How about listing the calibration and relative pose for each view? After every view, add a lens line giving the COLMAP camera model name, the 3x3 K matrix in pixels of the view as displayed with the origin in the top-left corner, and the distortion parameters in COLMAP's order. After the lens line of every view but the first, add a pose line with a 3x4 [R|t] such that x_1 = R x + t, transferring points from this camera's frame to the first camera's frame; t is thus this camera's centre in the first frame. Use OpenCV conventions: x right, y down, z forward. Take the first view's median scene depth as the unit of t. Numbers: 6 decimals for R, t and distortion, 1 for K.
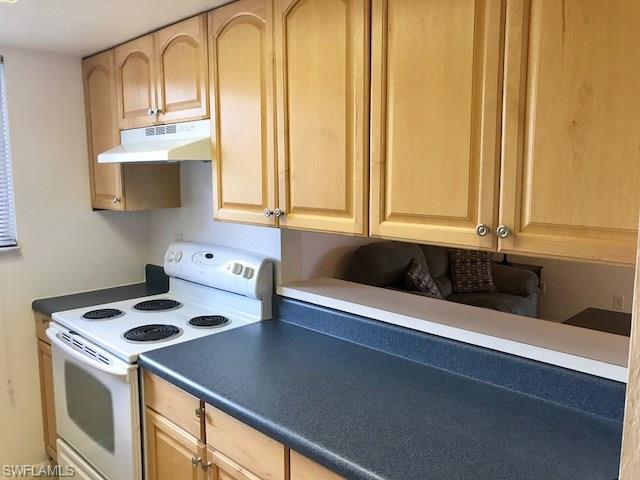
lens RADIAL K [[523.5, 0, 320.4], [0, 523.5, 238.7], [0, 0, 1]] dist [-0.014049, -0.002729]
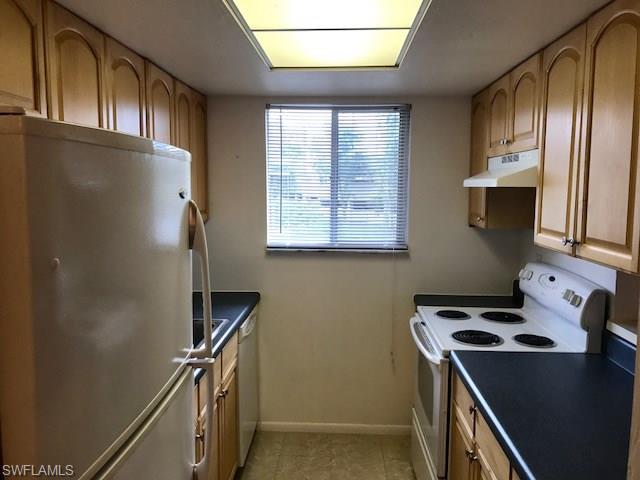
lens RADIAL K [[523.5, 0, 318.7], [0, 523.5, 240.0], [0, 0, 1]] dist [-0.014049, -0.002729]
pose [[0.657924, 0.087731, -0.747957, 0.267648], [-0.106634, 0.994037, 0.022797, -0.018651], [0.745497, 0.064759, 0.663356, -0.019640]]
